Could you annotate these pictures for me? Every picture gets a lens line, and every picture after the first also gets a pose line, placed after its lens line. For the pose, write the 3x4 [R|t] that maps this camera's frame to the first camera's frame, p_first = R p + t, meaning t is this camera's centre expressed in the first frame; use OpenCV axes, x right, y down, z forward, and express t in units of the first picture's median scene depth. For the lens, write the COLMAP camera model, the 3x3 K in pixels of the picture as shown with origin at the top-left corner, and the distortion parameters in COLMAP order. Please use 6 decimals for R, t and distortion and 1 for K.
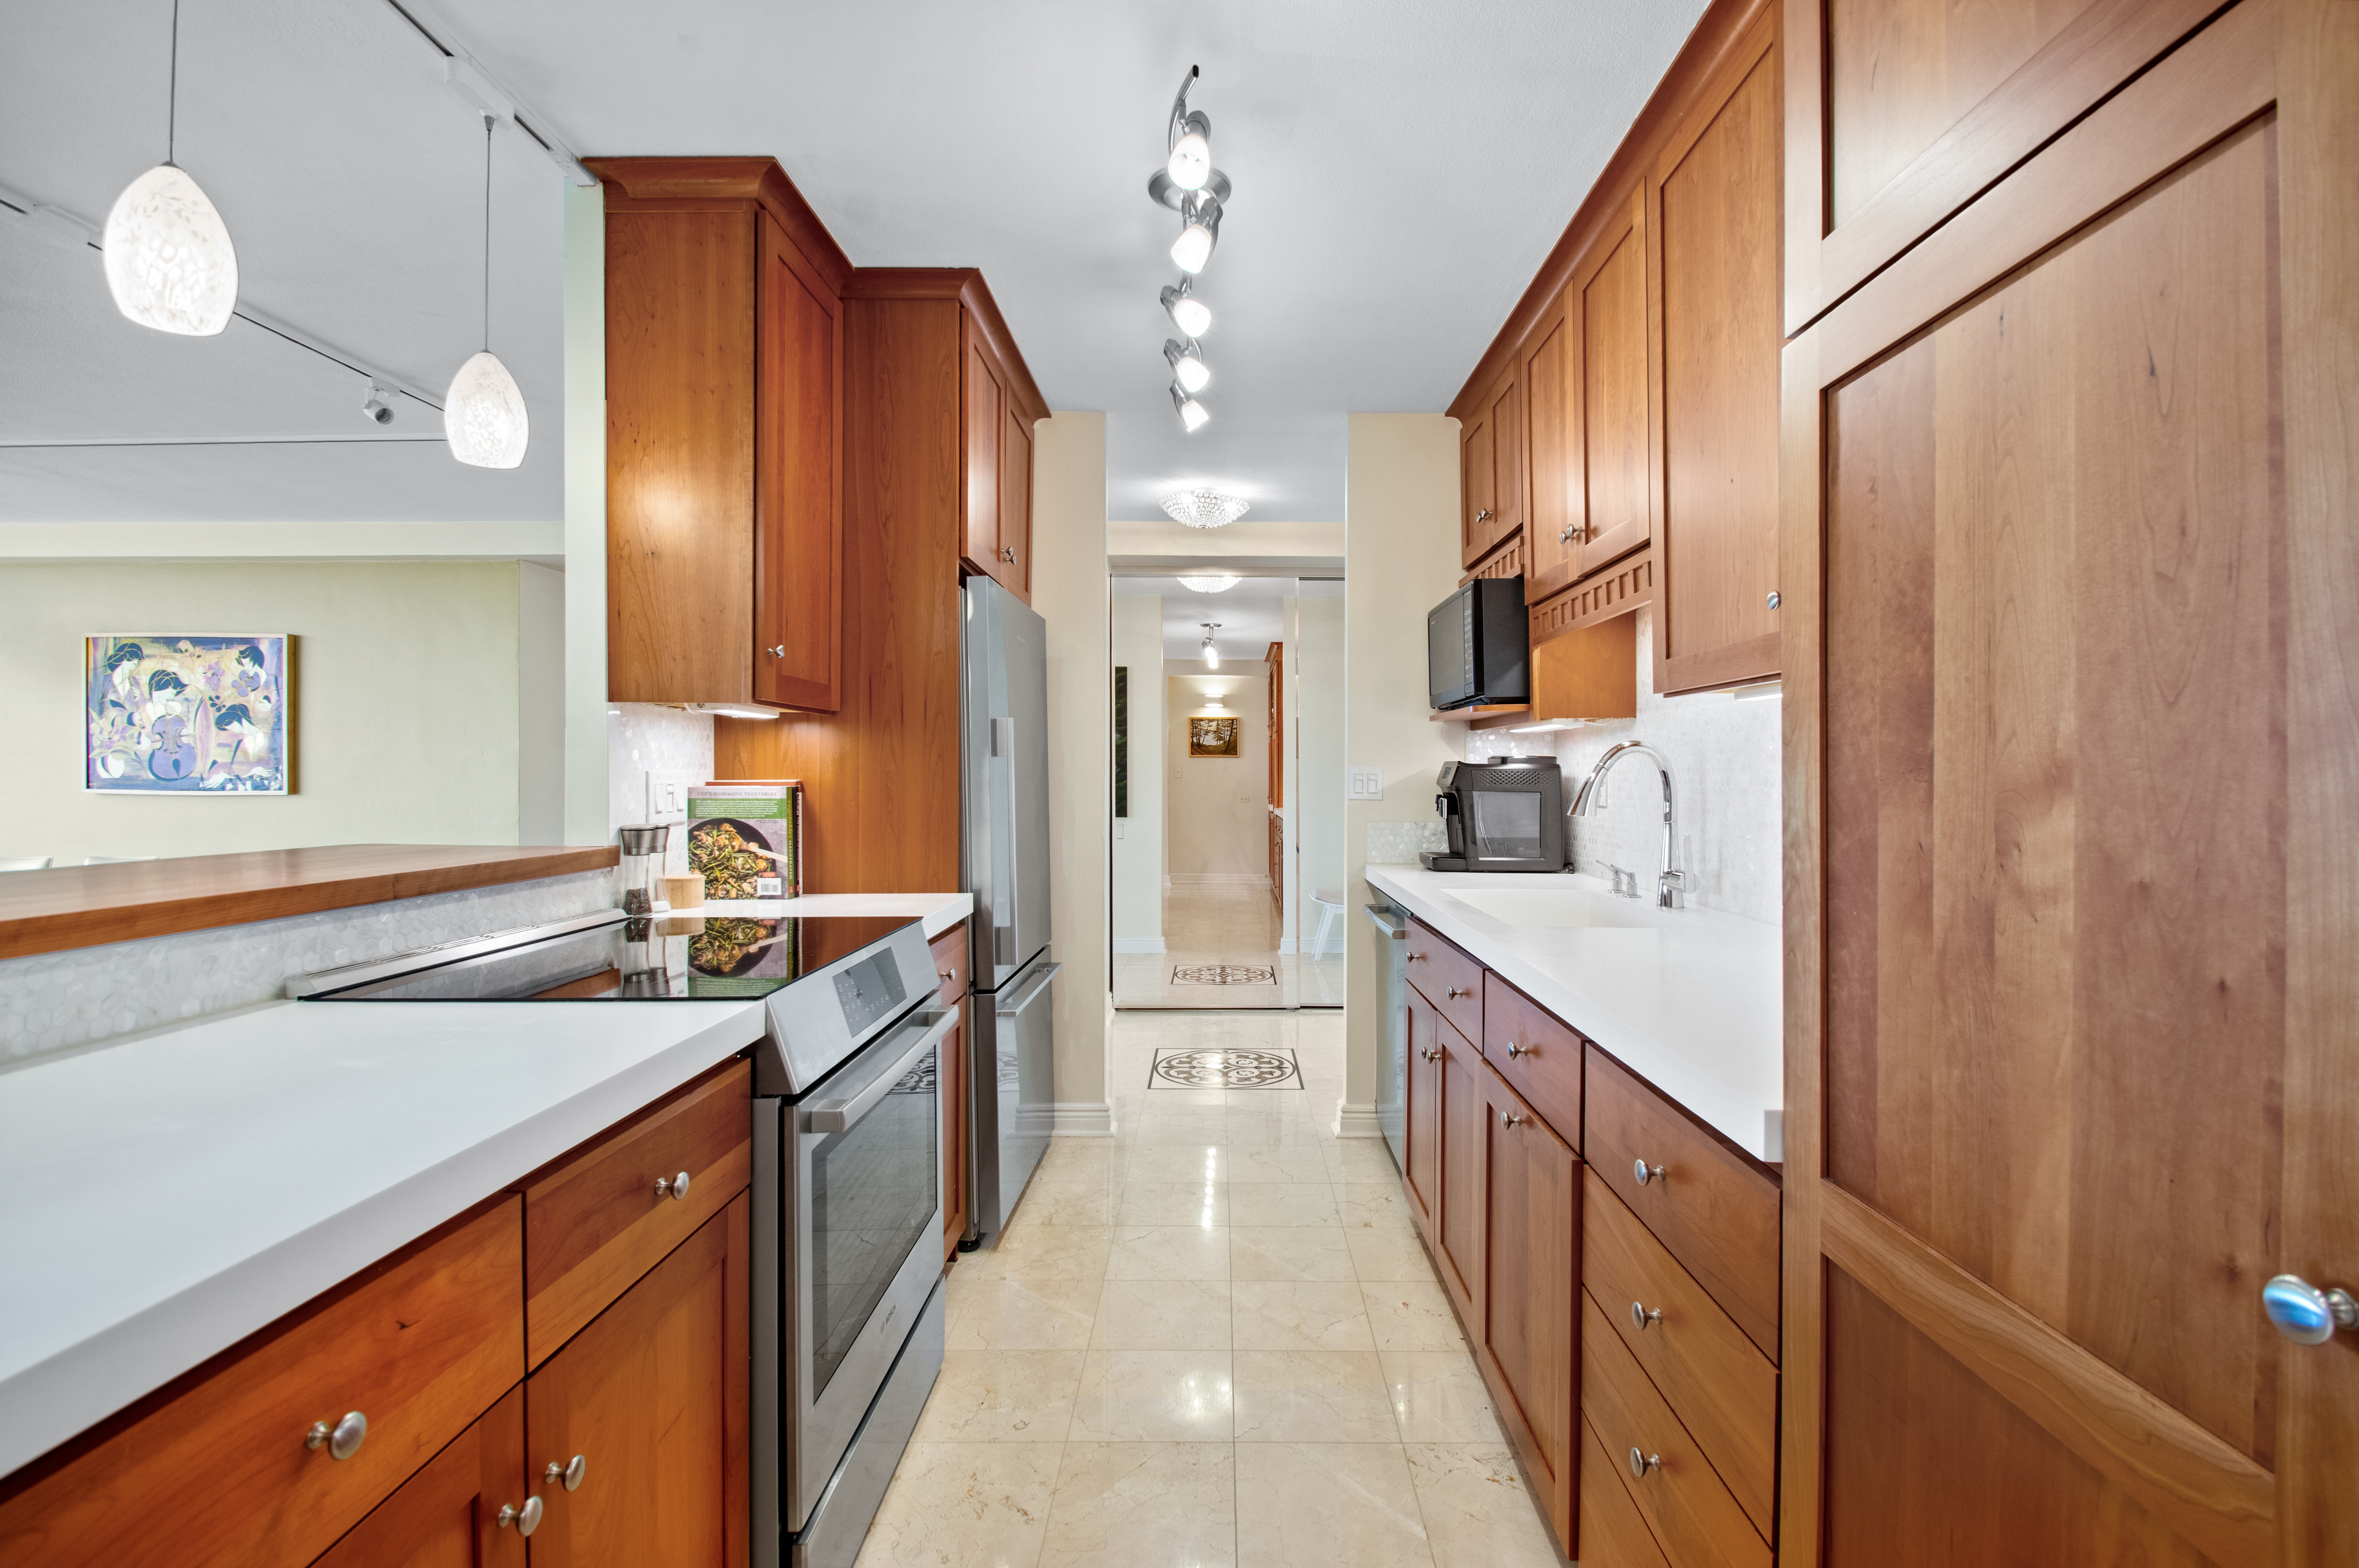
lens RADIAL K [[1058.0, 0, 1185.9], [0, 1058.0, 770.9], [0, 0, 1]] dist [0.015686, -0.015251]
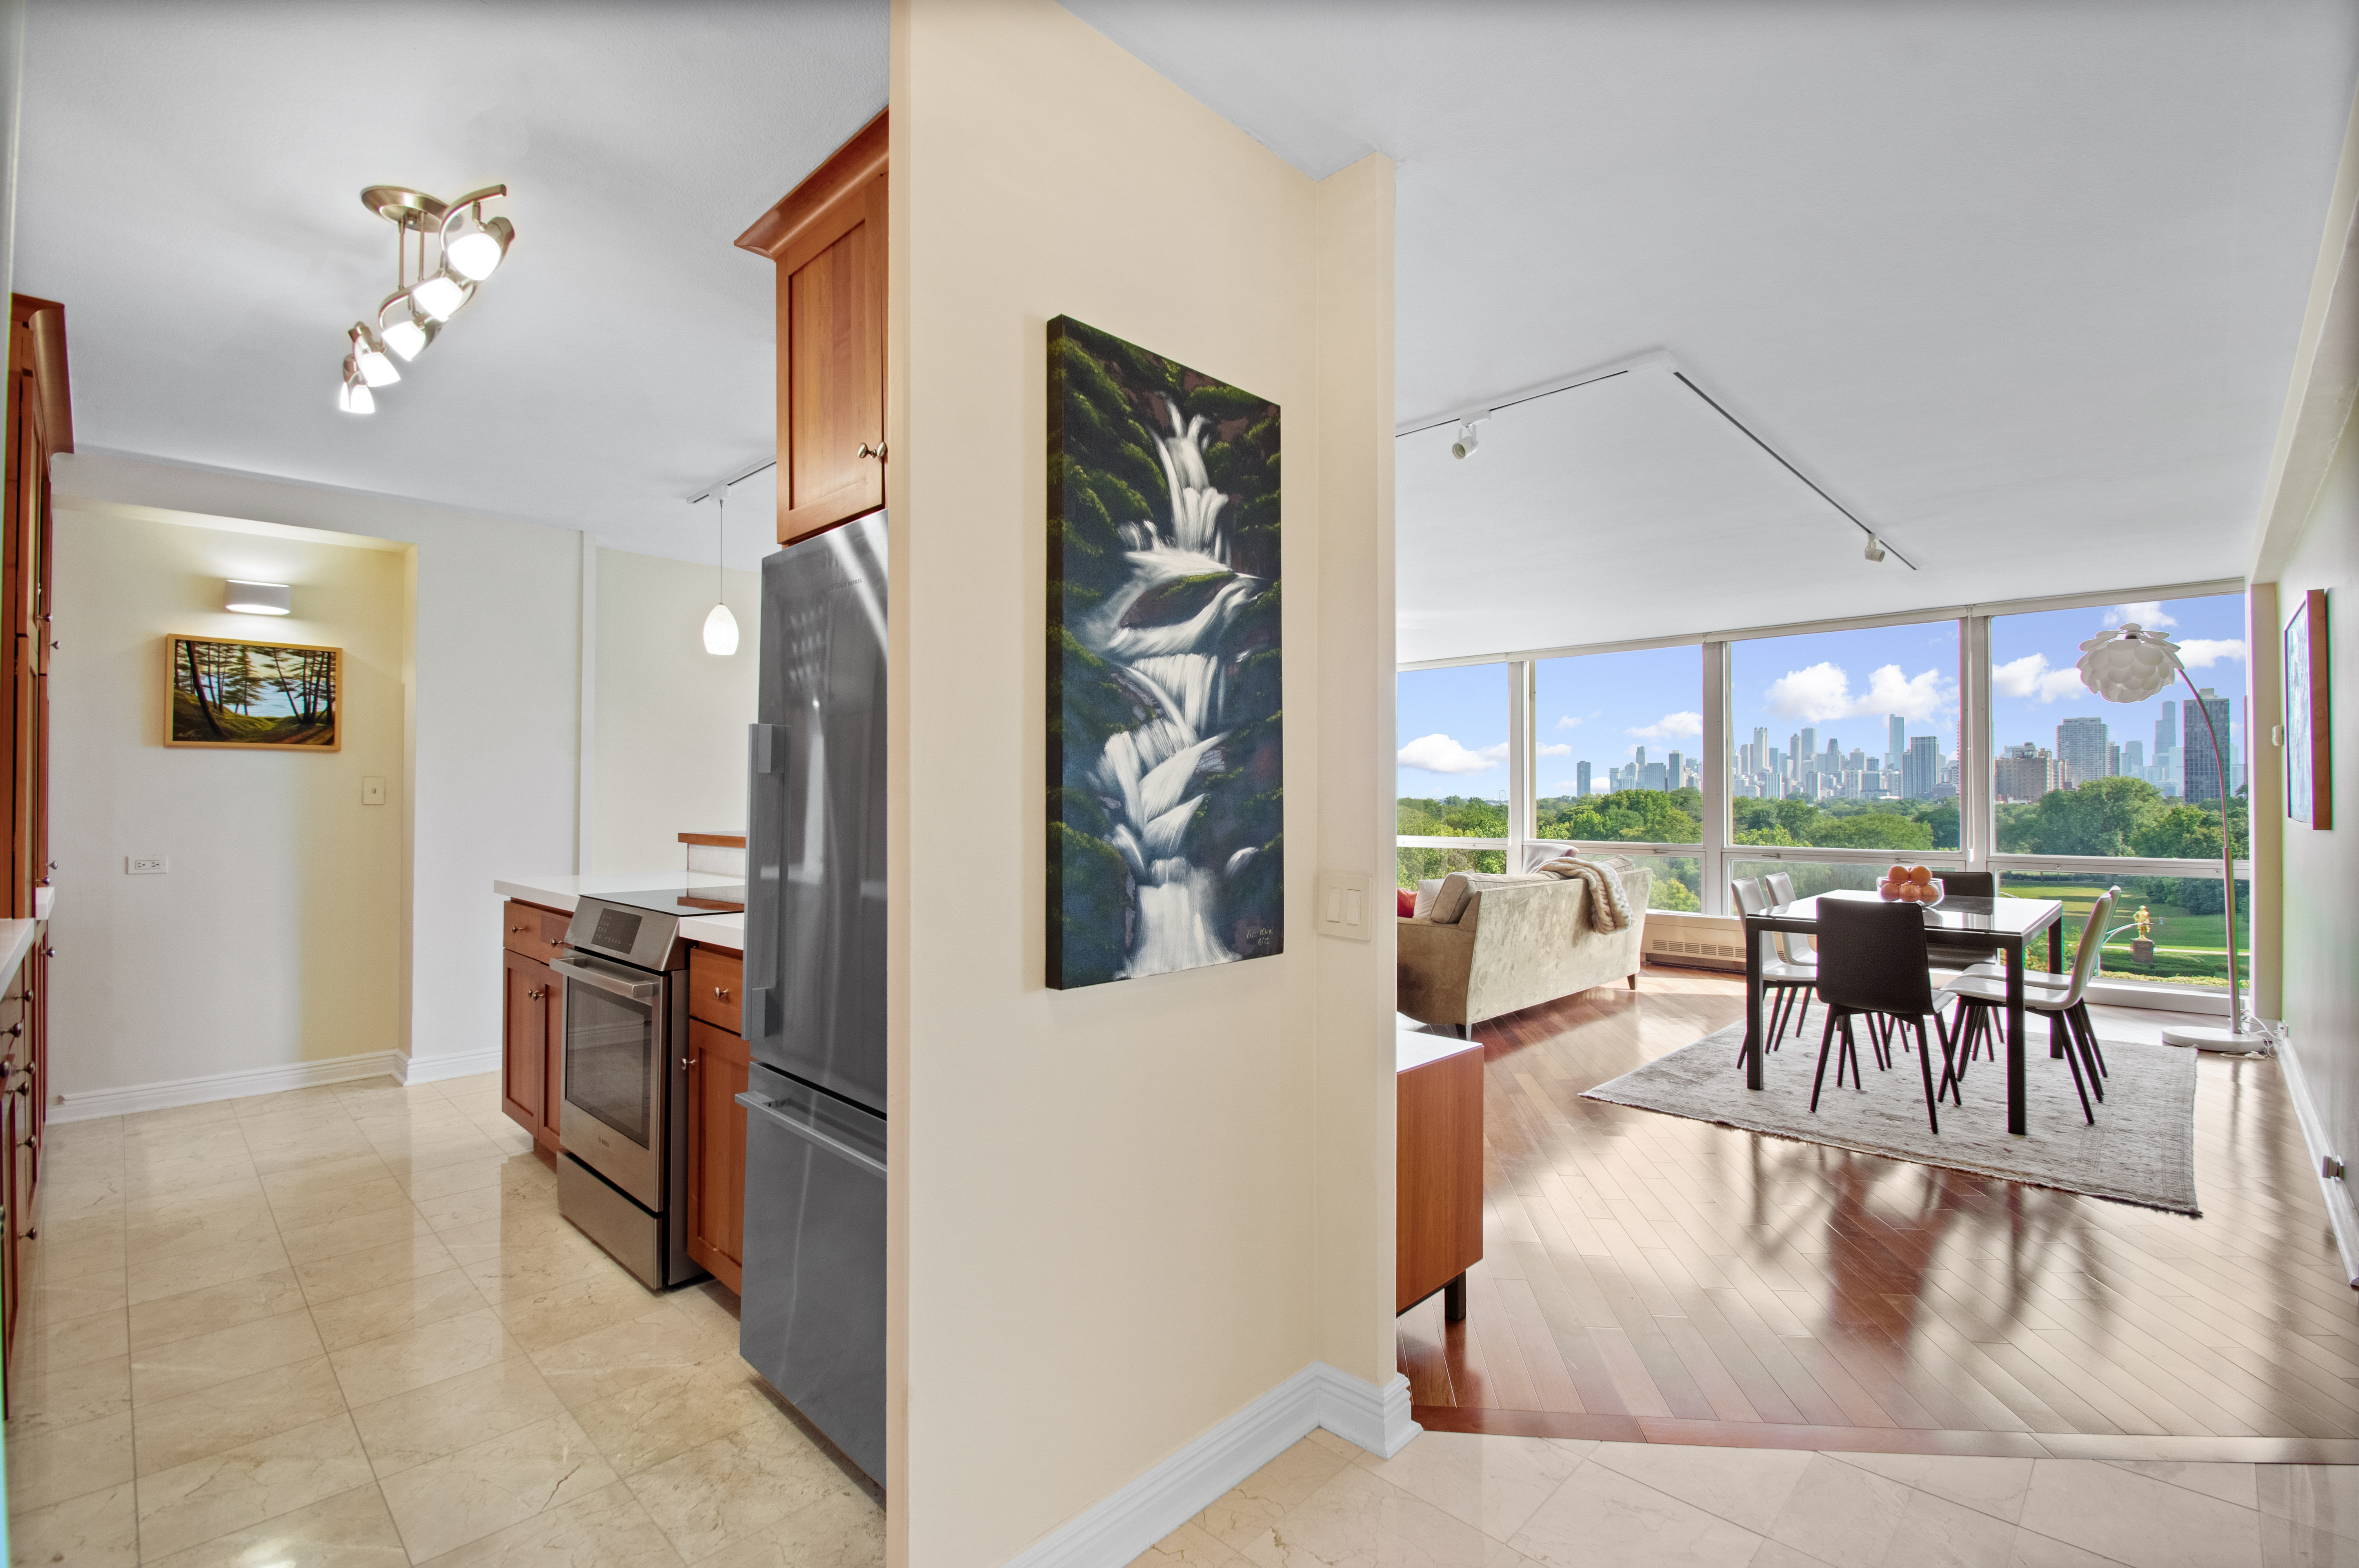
lens RADIAL K [[1058.0, 0, 1210.1], [0, 1058.0, 783.1], [0, 0, 1]] dist [0.015686, -0.015251]
pose [[-0.676675, -0.012857, -0.736170, 0.115380], [-0.001350, 0.999868, -0.016222, 0.003978], [0.736281, -0.009983, -0.676602, 0.937594]]
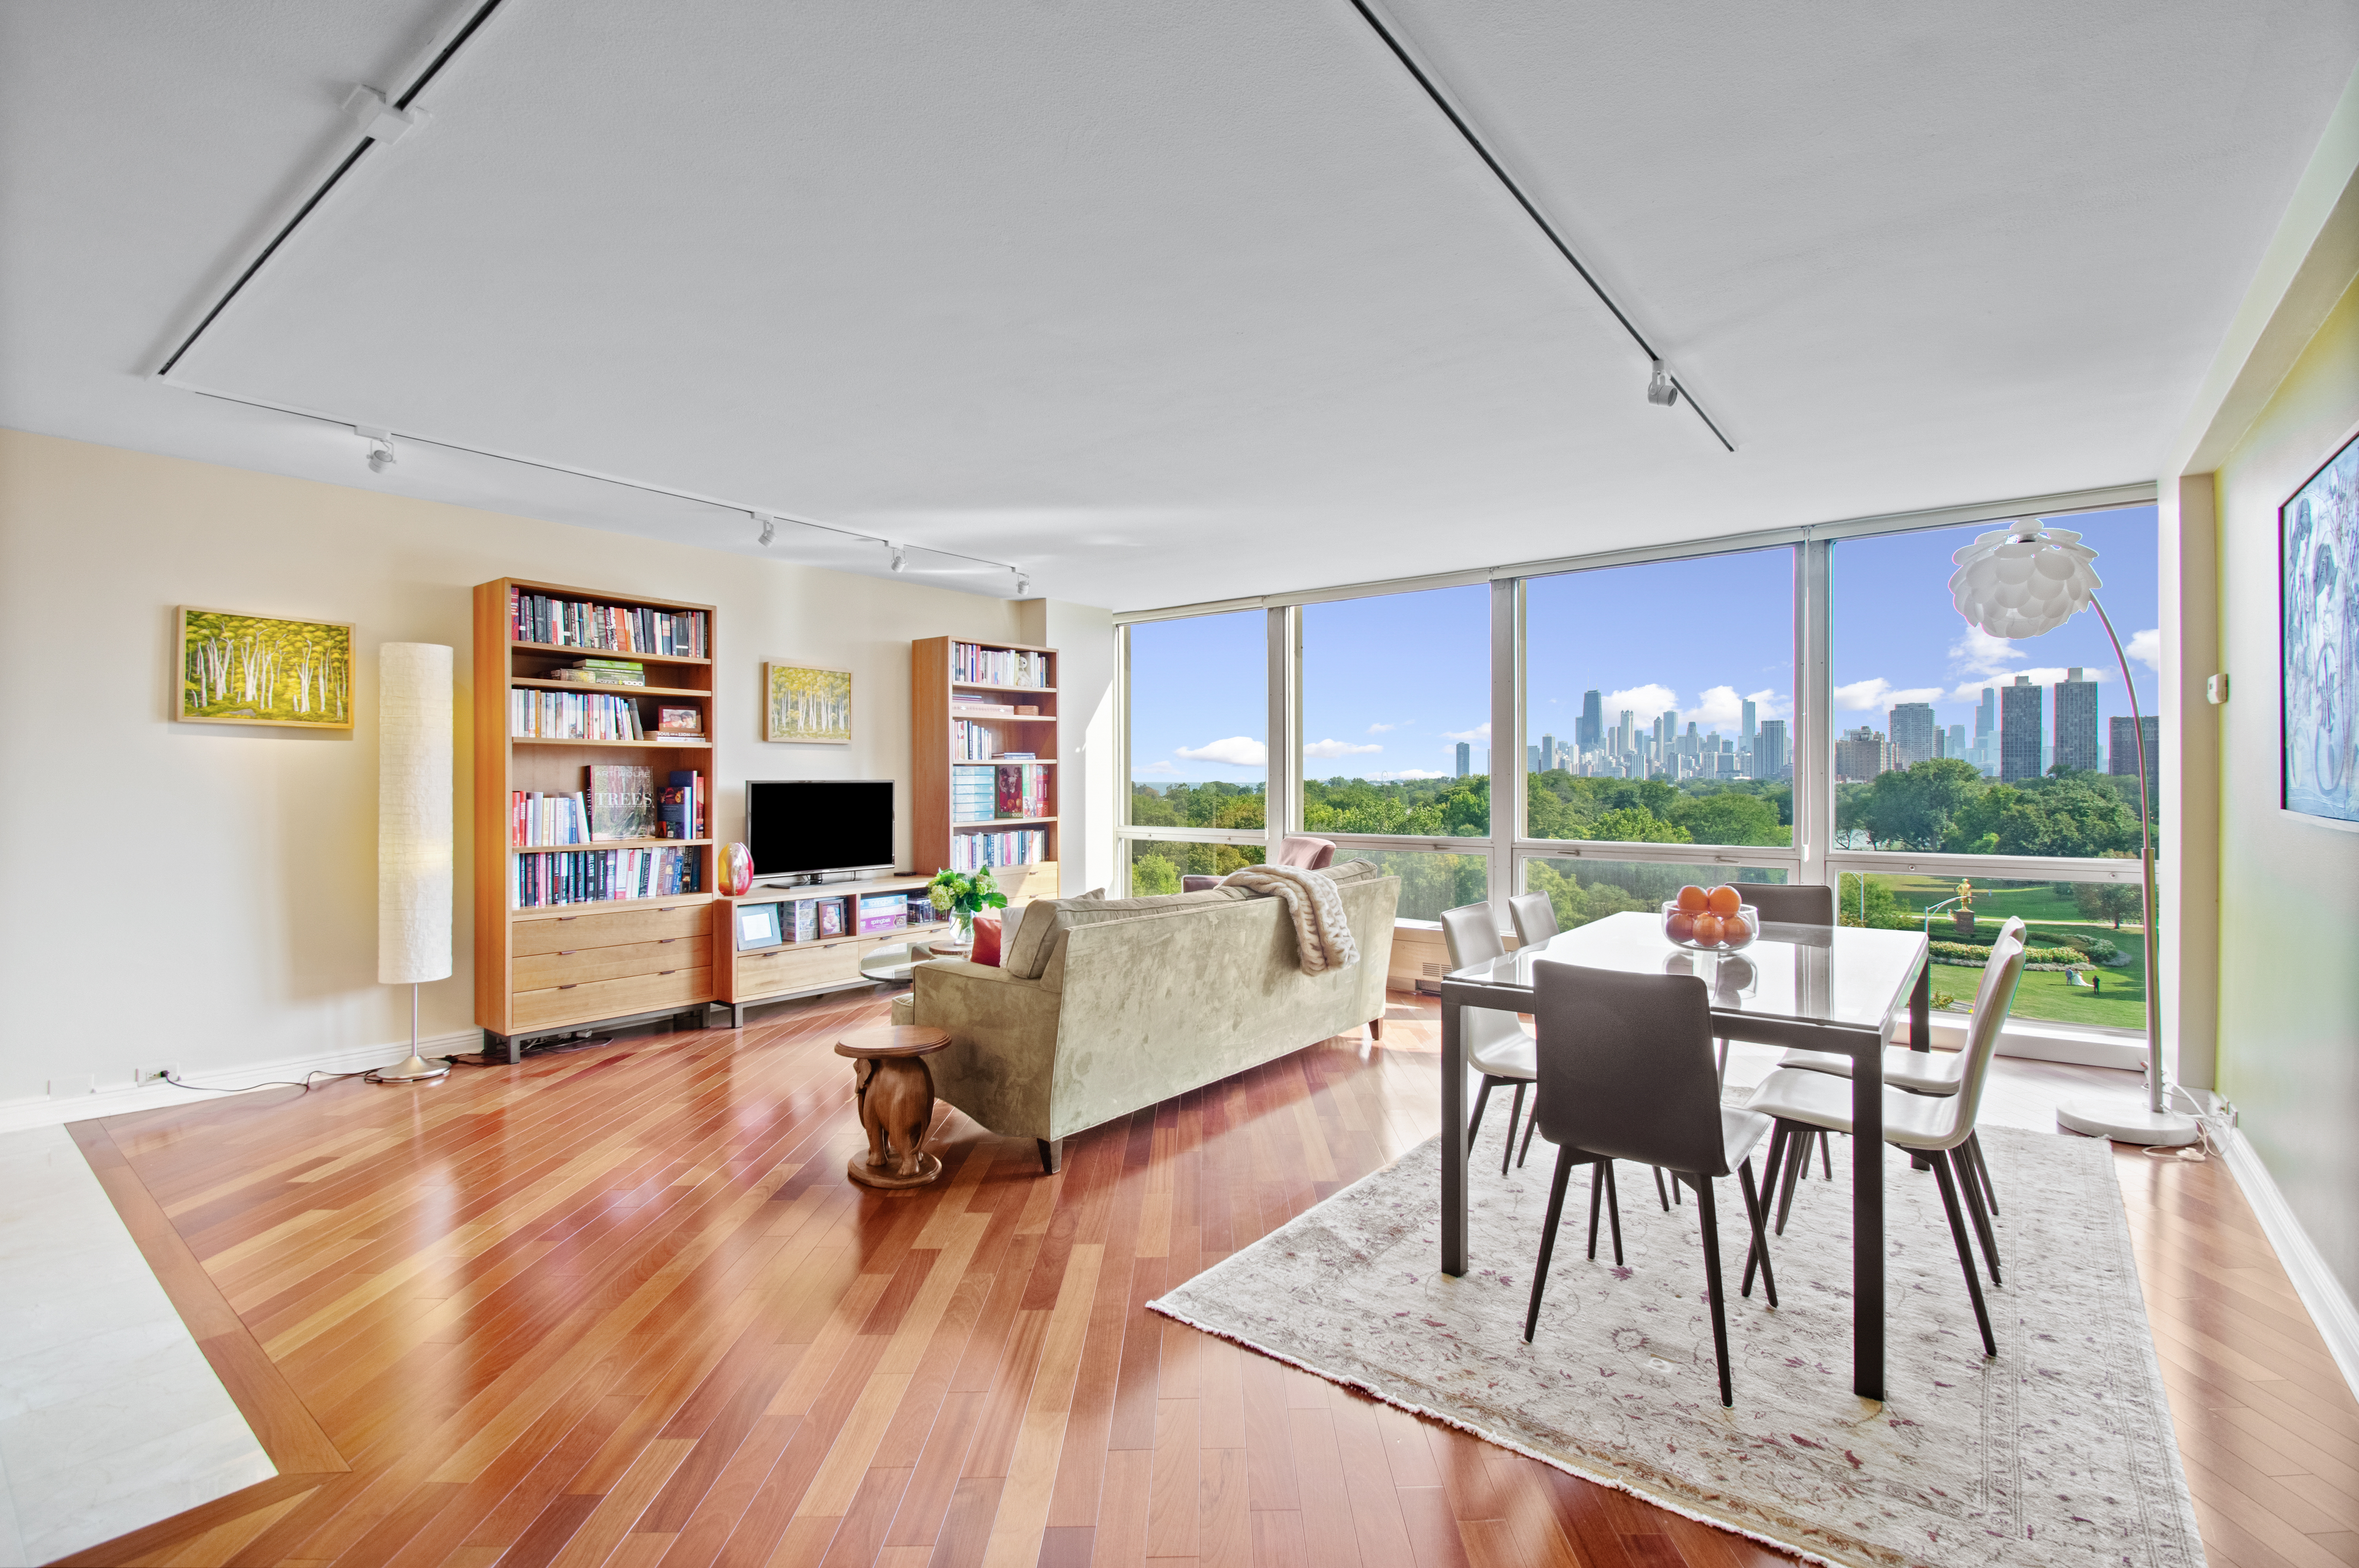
lens RADIAL K [[1058.0, 0, 1220.2], [0, 1058.0, 782.8], [0, 0, 1]] dist [0.015686, -0.015251]
pose [[-0.591023, 0.001325, -0.806654, -0.337464], [0.001318, 0.999999, 0.000678, 0.003261], [0.806654, -0.000663, -0.591024, 0.888640]]
